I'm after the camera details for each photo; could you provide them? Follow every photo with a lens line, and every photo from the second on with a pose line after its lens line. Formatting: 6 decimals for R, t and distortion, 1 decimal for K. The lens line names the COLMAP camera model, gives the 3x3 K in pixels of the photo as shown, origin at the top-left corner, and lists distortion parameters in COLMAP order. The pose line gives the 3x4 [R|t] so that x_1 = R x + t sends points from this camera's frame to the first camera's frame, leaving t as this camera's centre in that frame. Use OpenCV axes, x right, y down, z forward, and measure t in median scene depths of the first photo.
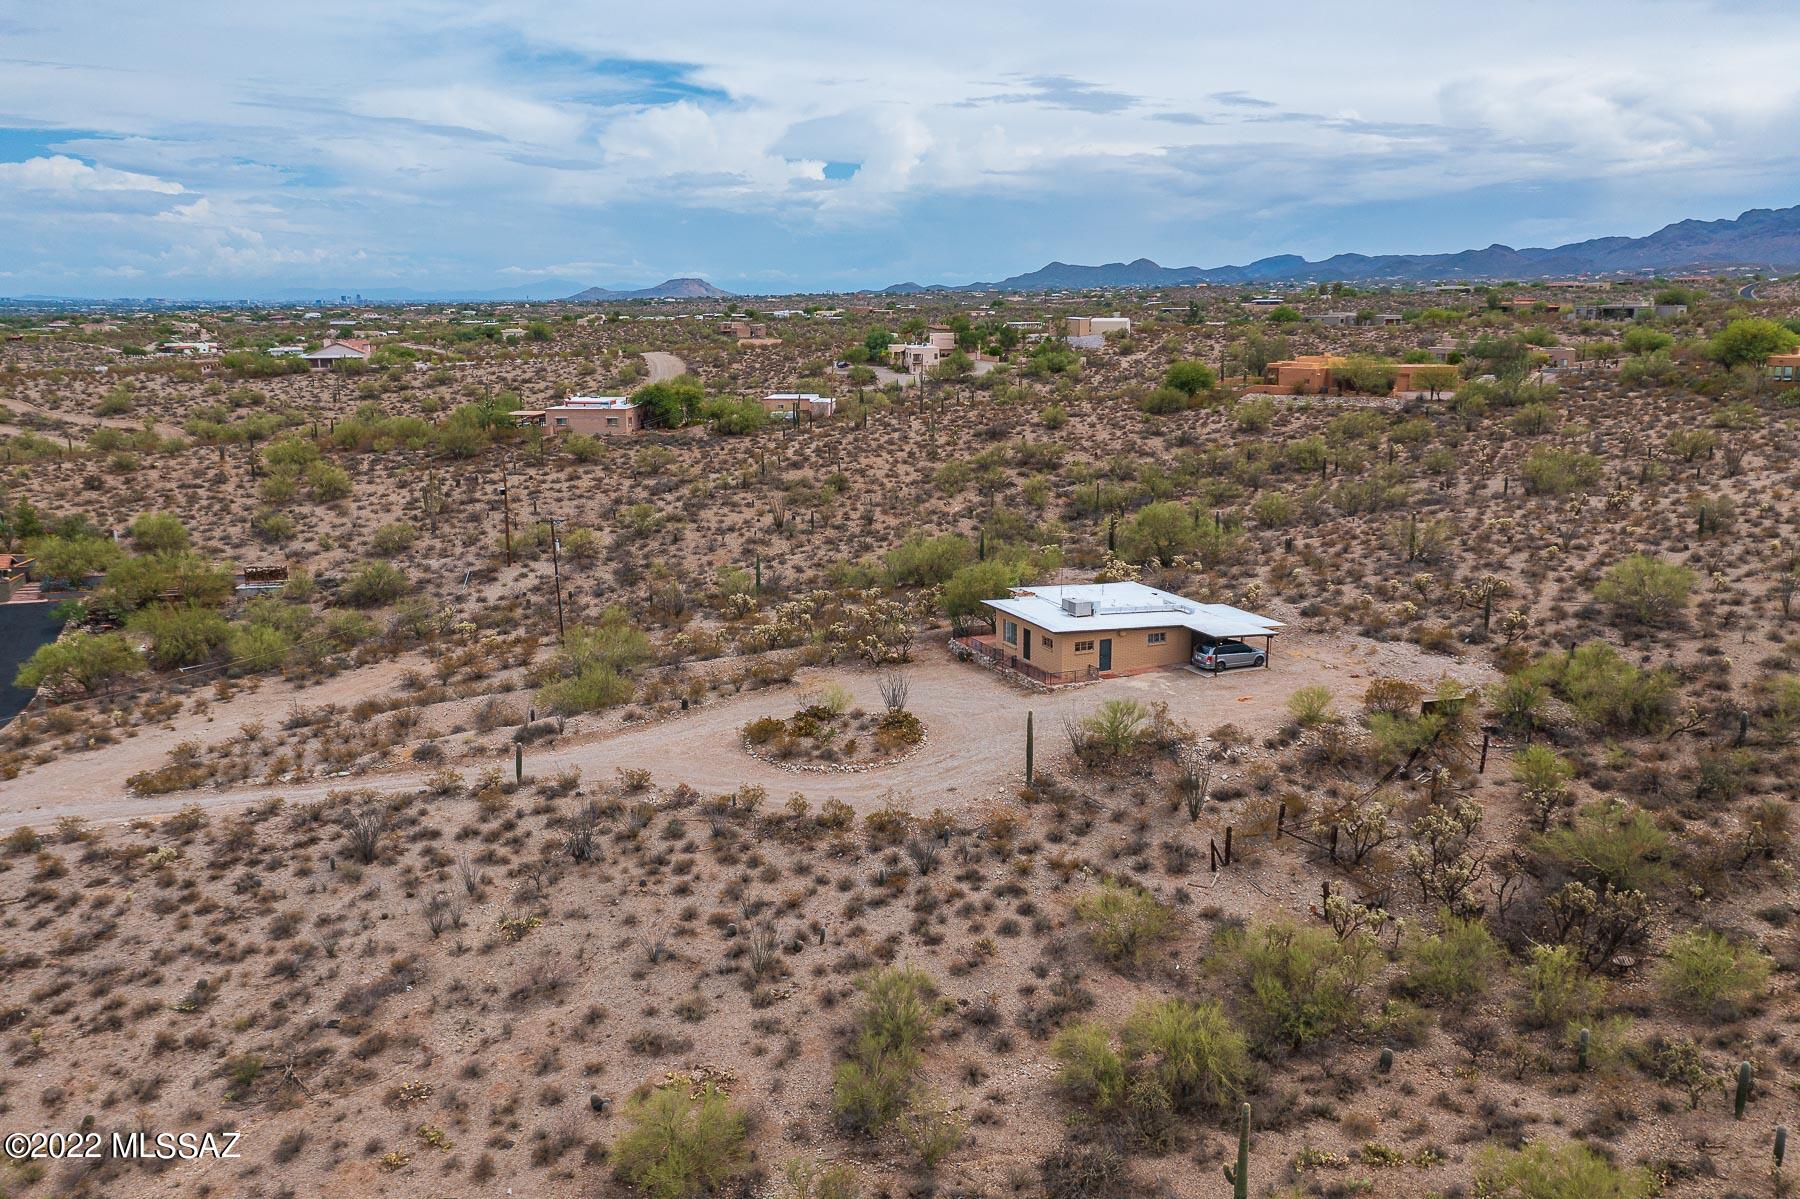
lens RADIAL K [[1421.0, 0, 896.3], [0, 1421.0, 587.7], [0, 0, 1]] dist [-0.005305, 0.006392]
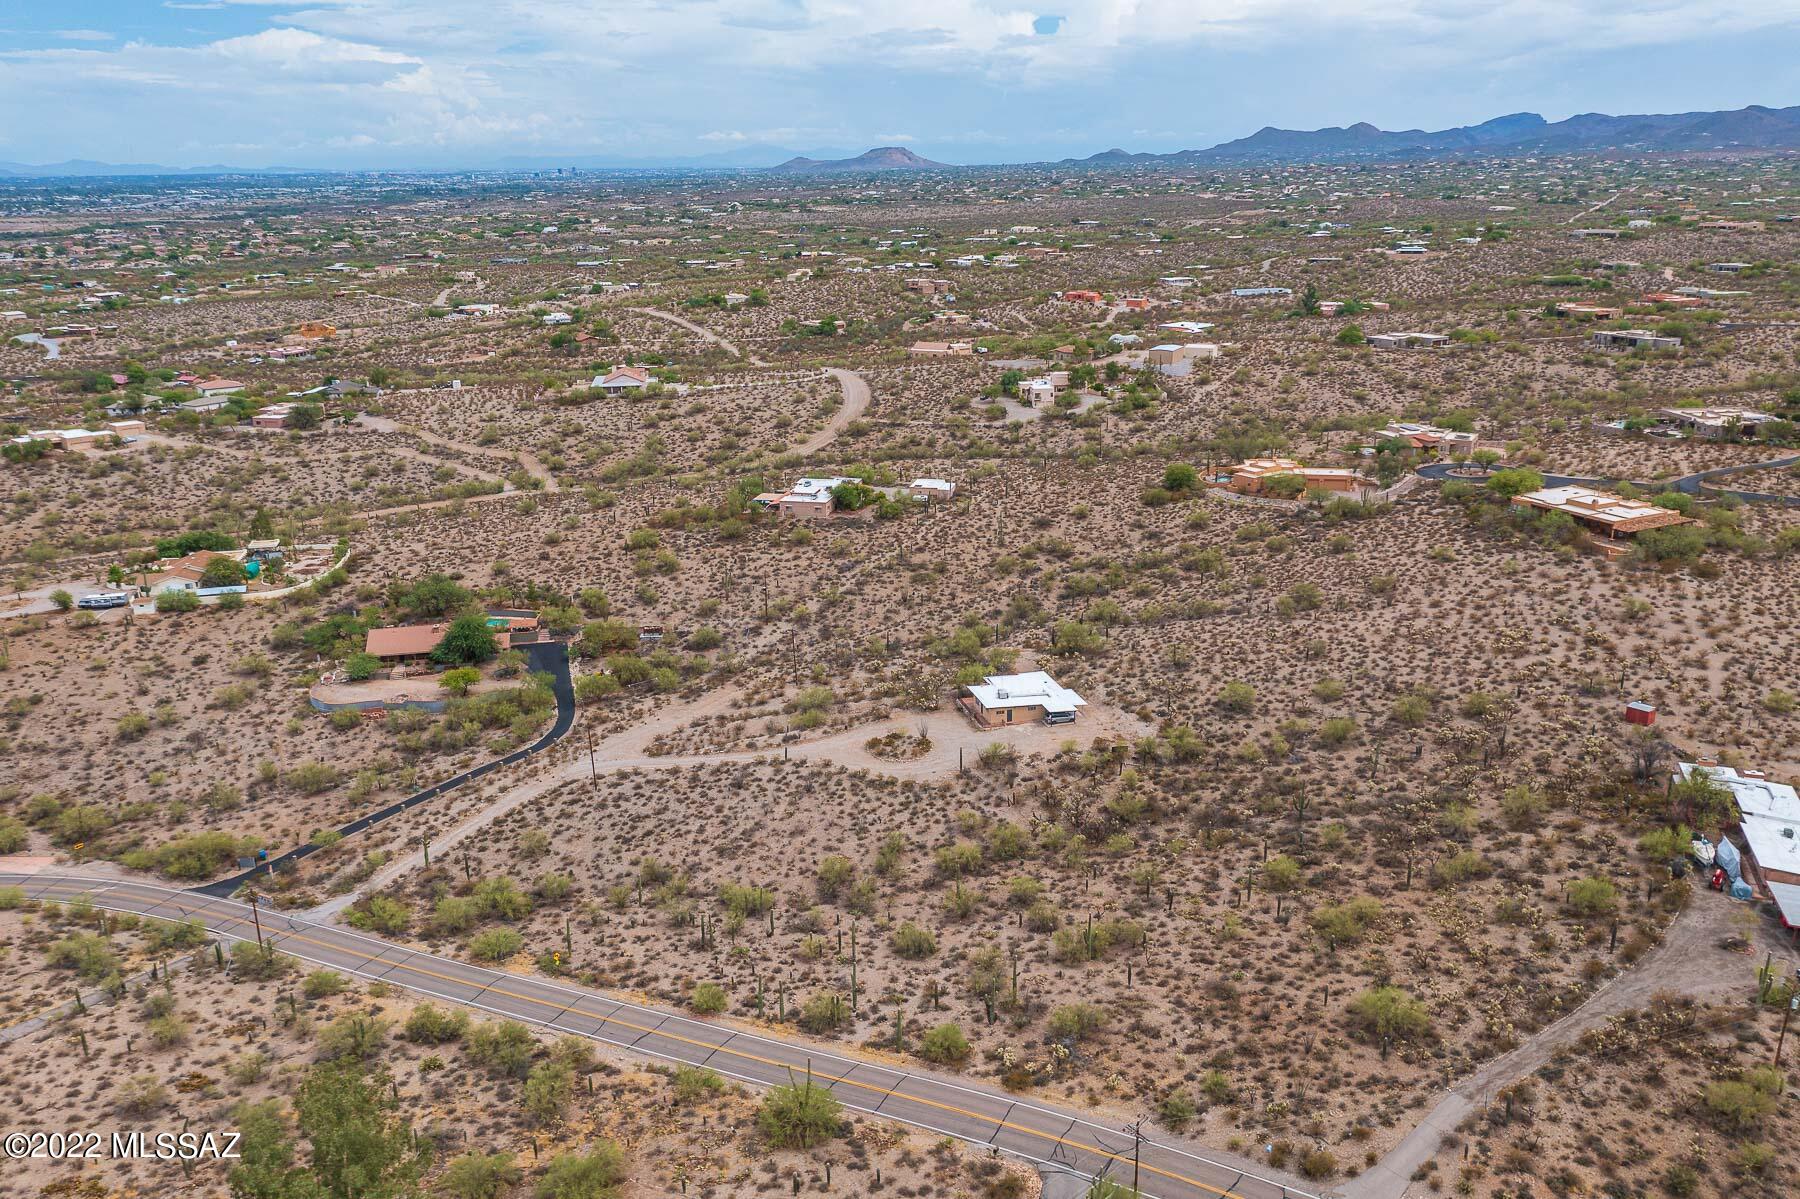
lens RADIAL K [[1421.0, 0, 896.2], [0, 1421.0, 602.2], [0, 0, 1]] dist [-0.005305, 0.006392]
pose [[0.990224, 0.030431, -0.136128, 0.072017], [-0.016392, 0.994538, 0.103084, -0.103839], [0.138522, -0.099845, 0.985314, -0.379942]]
